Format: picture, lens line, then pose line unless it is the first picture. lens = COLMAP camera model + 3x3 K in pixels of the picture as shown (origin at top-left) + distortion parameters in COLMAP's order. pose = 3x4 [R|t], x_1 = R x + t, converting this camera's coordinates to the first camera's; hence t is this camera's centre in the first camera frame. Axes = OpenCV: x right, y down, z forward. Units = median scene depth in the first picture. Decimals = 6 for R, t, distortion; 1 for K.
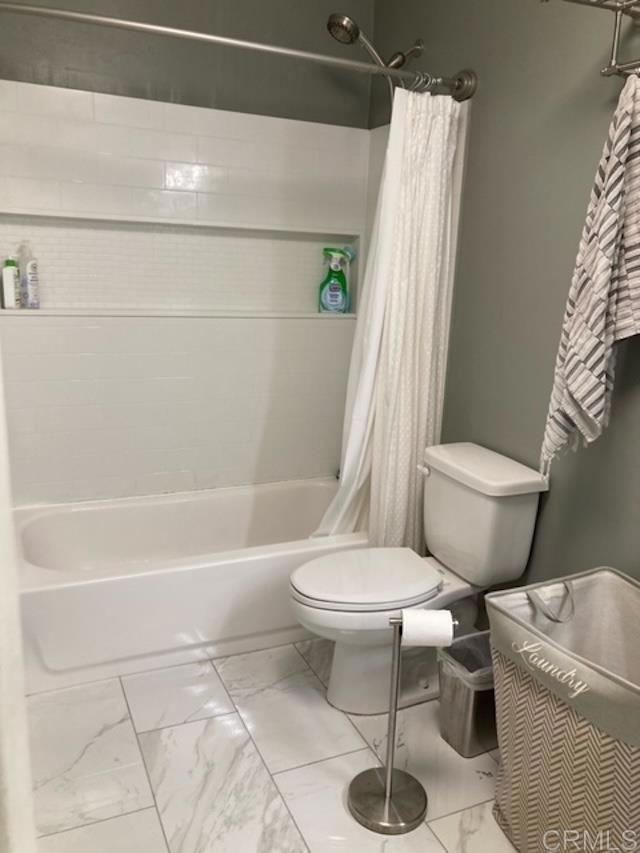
lens RADIAL K [[712.1, 0, 335.7], [0, 712.1, 447.4], [0, 0, 1]] dist [0.024435, -0.014431]
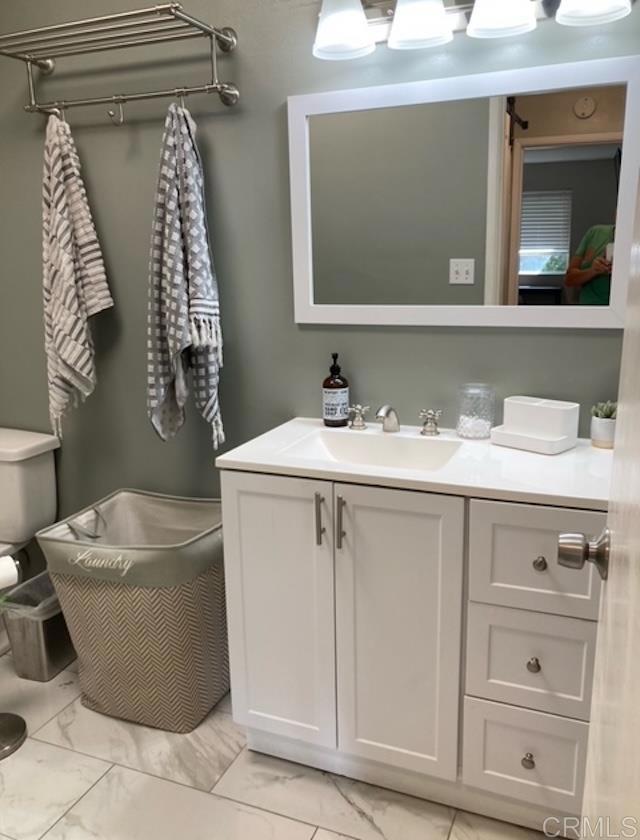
lens RADIAL K [[700.9, 0, 319.1], [0, 700.9, 419.3], [0, 0, 1]] dist [0.000411, -0.000605]
pose [[0.746628, -0.201876, 0.633871, -0.141906], [0.215957, 0.974791, 0.056080, 0.052878], [-0.629213, 0.095018, 0.771403, -0.233066]]
